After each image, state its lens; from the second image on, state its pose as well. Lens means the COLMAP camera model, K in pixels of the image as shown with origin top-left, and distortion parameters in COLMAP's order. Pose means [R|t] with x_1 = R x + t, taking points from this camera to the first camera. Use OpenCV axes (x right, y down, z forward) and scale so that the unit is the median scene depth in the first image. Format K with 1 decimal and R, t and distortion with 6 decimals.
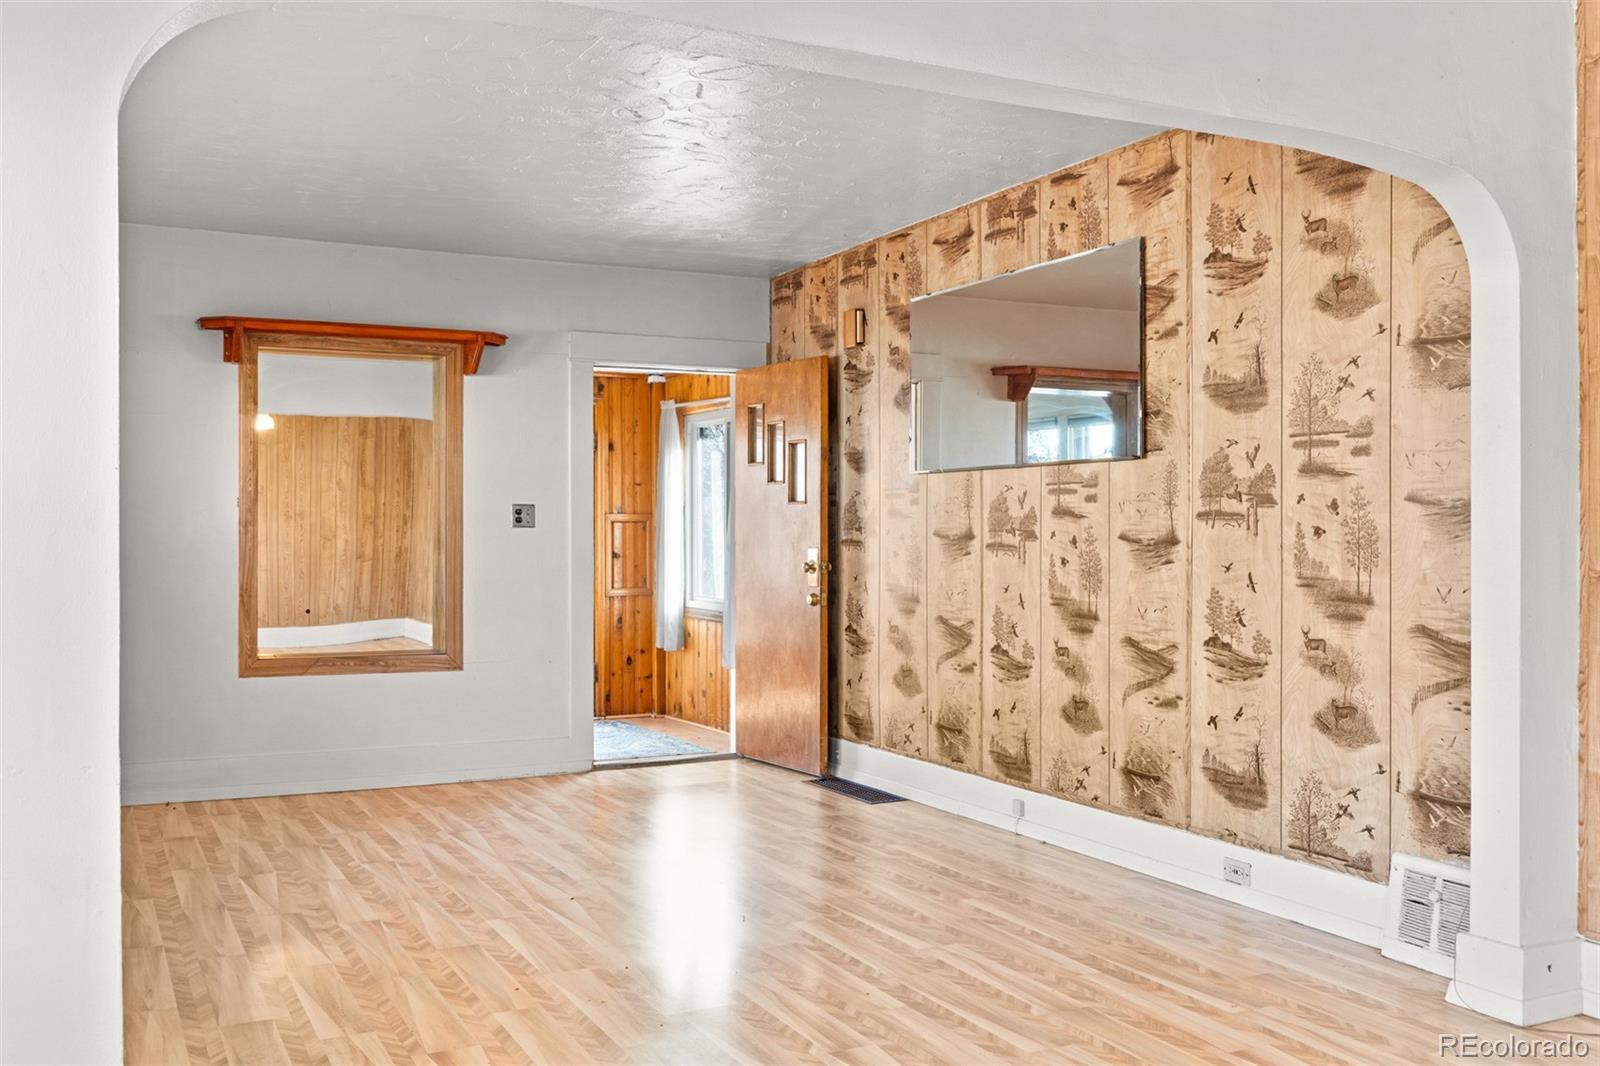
lens RADIAL K [[1452.8, 0, 795.8], [0, 1452.8, 527.9], [0, 0, 1]] dist [0.000892, 0.000809]
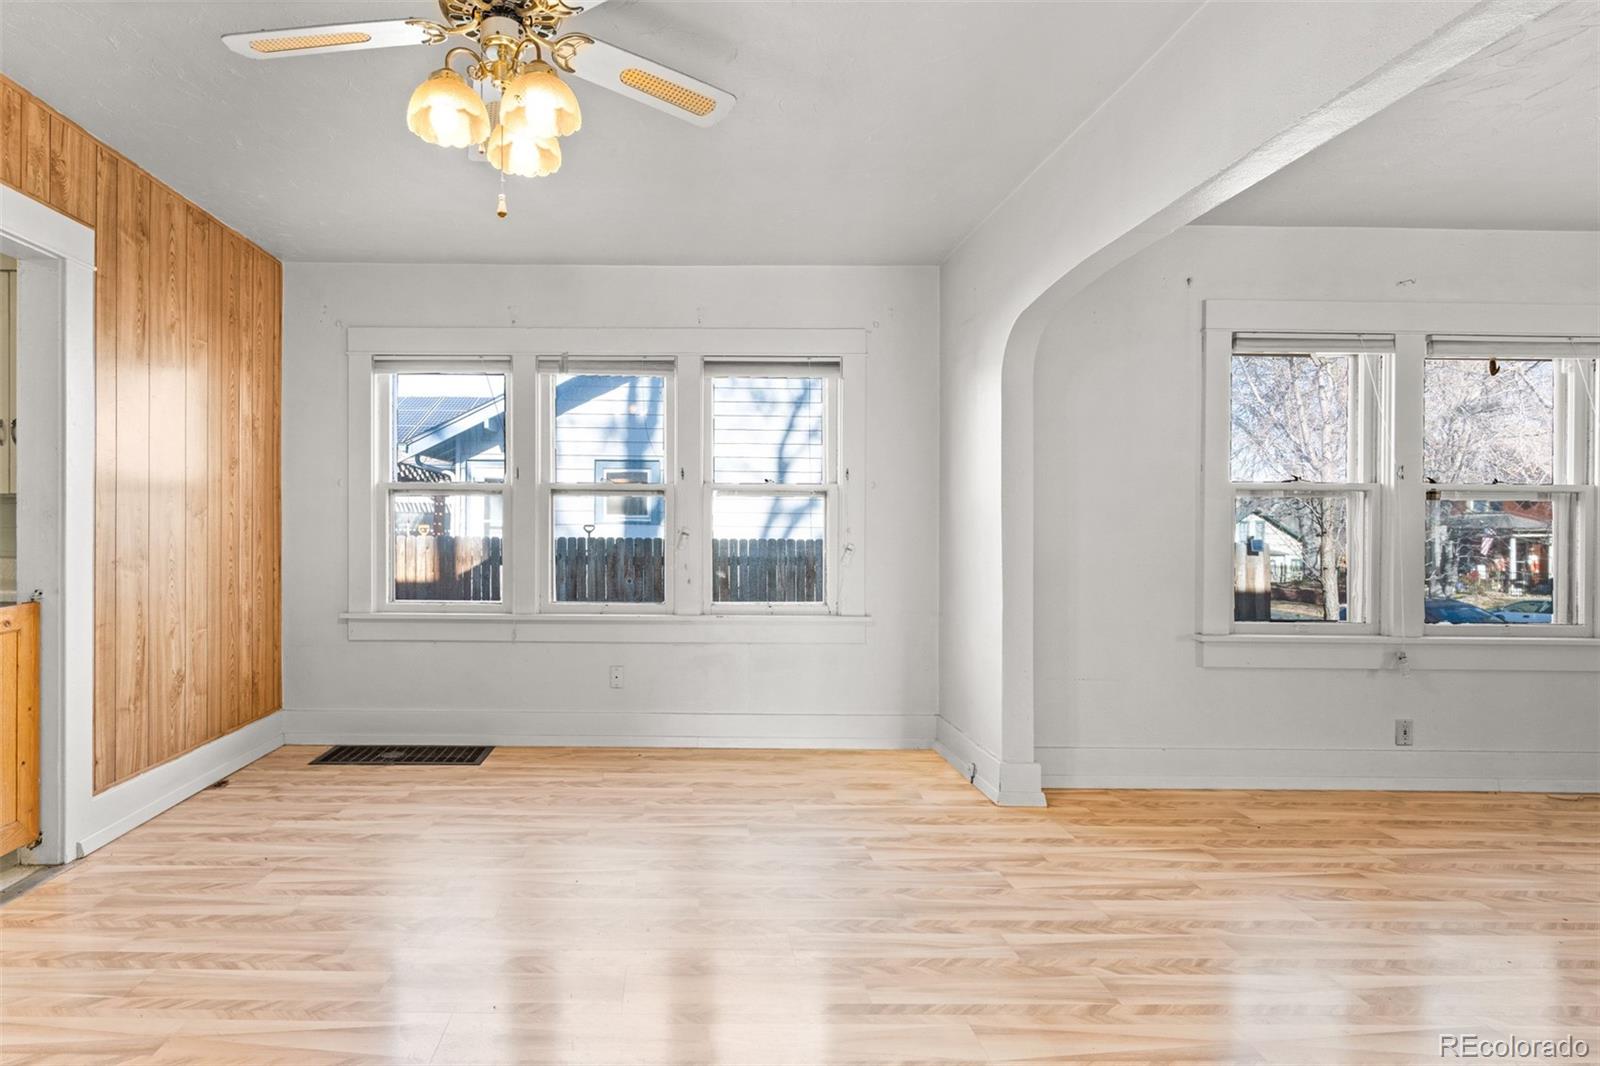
lens RADIAL K [[780.8, 0, 677.1], [0, 780.8, 523.3], [0, 0, 1]] dist [-0.002325, -0.000077]
pose [[-0.449760, -0.002233, -0.893147, 0.537076], [-0.006803, 0.999976, 0.000926, 0.001969], [0.893123, 0.006492, -0.449765, 0.497369]]
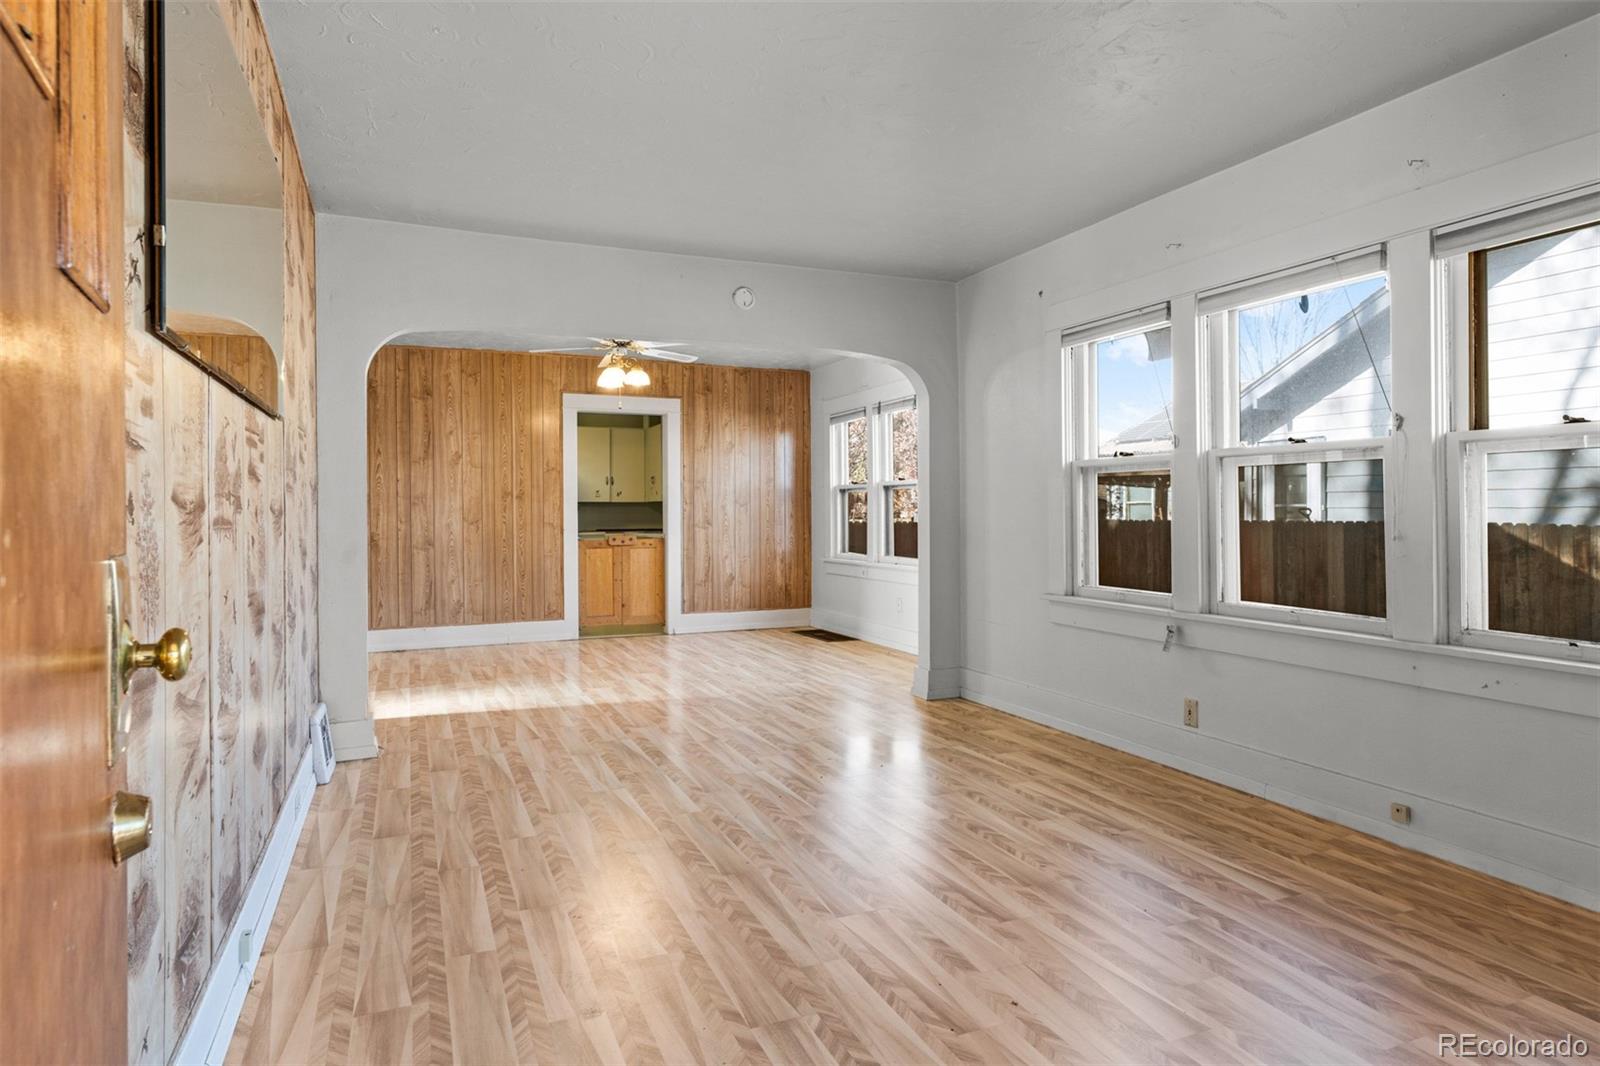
lens RADIAL K [[910.4, 0, 802.9], [0, 910.4, 510.1], [0, 0, 1]] dist [-0.004038, -0.000213]
pose [[-0.998401, 0.007729, 0.055993, -0.124970], [0.007607, 0.999968, -0.002405, 0.011997], [-0.056010, -0.001975, -0.998428, 1.617979]]
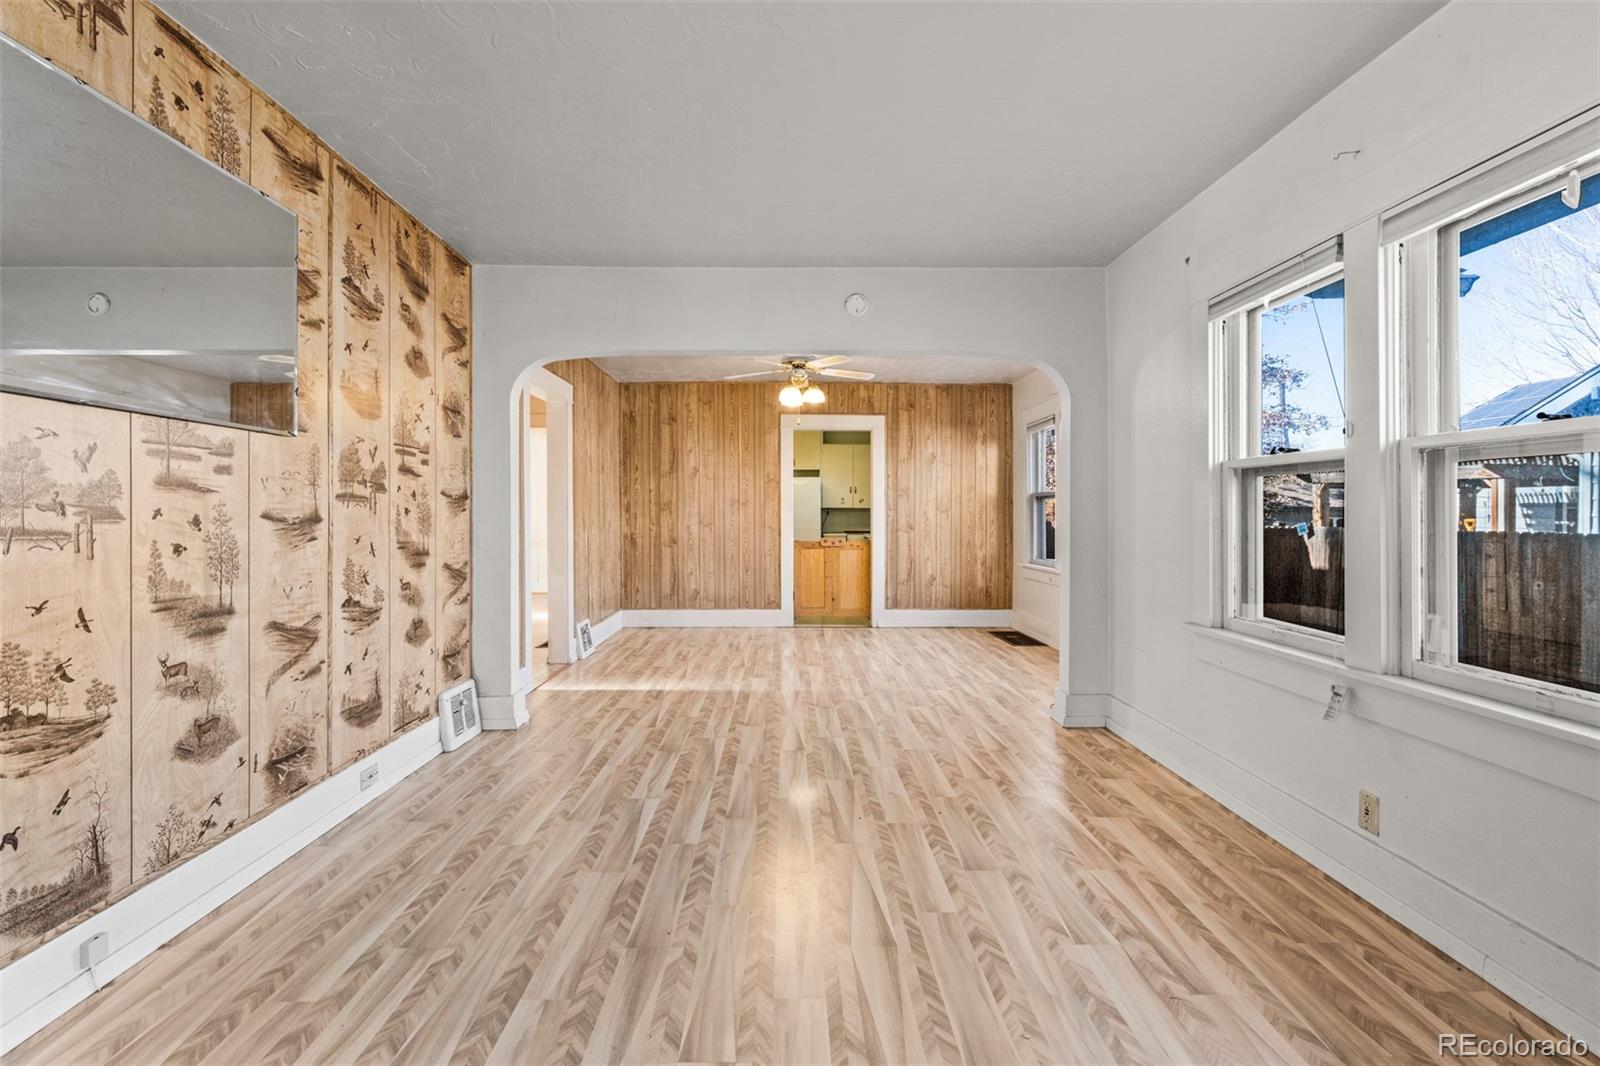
lens RADIAL K [[725.3, 0, 793.6], [0, 725.3, 514.8], [0, 0, 1]] dist [-0.003963, 0.000449]
pose [[-0.898868, 0.001094, 0.438218, -0.299257], [0.000173, 0.999998, -0.002141, 0.007129], [-0.438220, -0.001849, -0.898866, 1.354090]]
